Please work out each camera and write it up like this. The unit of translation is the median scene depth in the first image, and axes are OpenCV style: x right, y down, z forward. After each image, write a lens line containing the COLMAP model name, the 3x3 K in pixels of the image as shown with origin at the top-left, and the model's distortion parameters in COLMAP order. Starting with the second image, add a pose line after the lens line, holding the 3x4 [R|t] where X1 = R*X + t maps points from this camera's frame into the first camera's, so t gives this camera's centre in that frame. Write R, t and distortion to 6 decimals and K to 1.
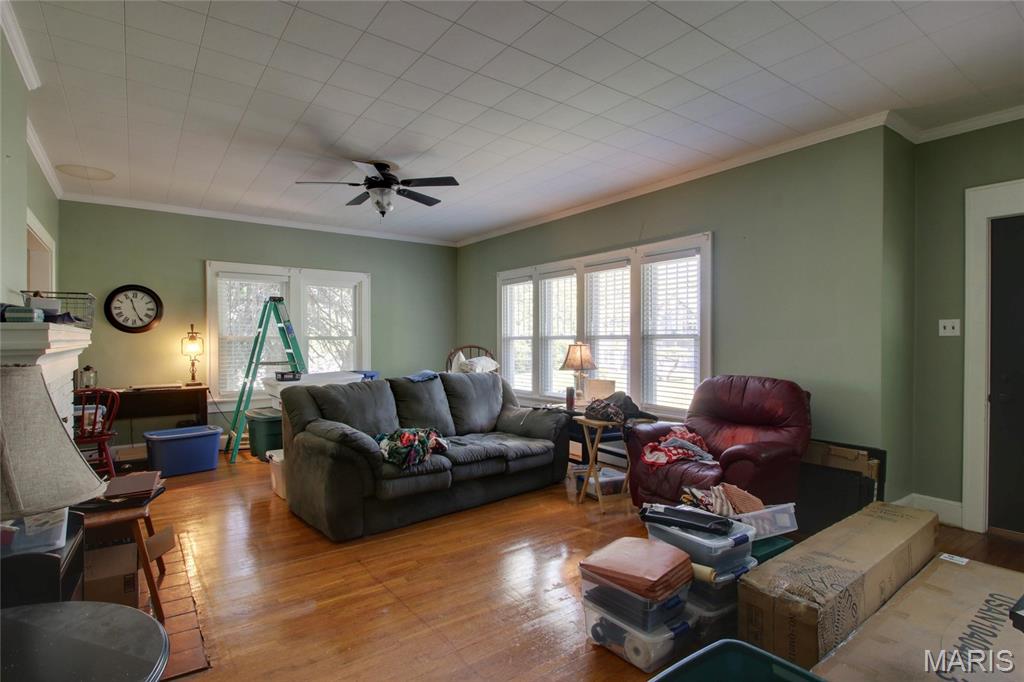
lens RADIAL K [[506.7, 0, 511.8], [0, 506.7, 337.9], [0, 0, 1]] dist [-0.001403, -0.004519]
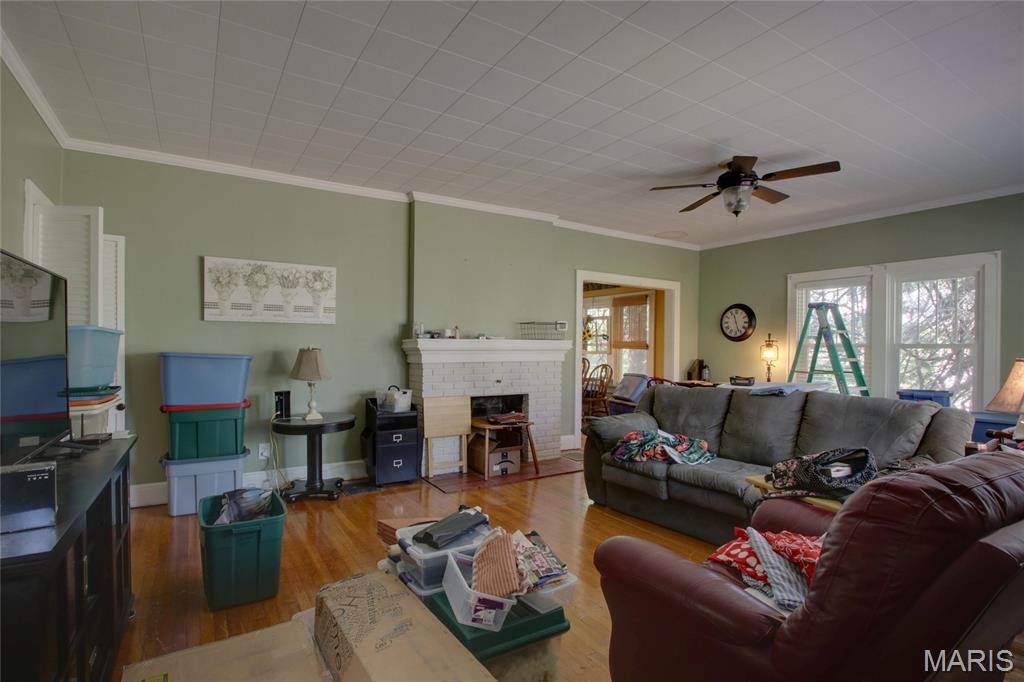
lens RADIAL K [[506.7, 0, 509.1], [0, 506.7, 344.7], [0, 0, 1]] dist [-0.001403, -0.004519]
pose [[-0.035992, -0.001934, -0.999350, 0.544526], [-0.001463, 0.999997, -0.001882, 0.001636], [0.999351, 0.001394, -0.035995, 0.472235]]
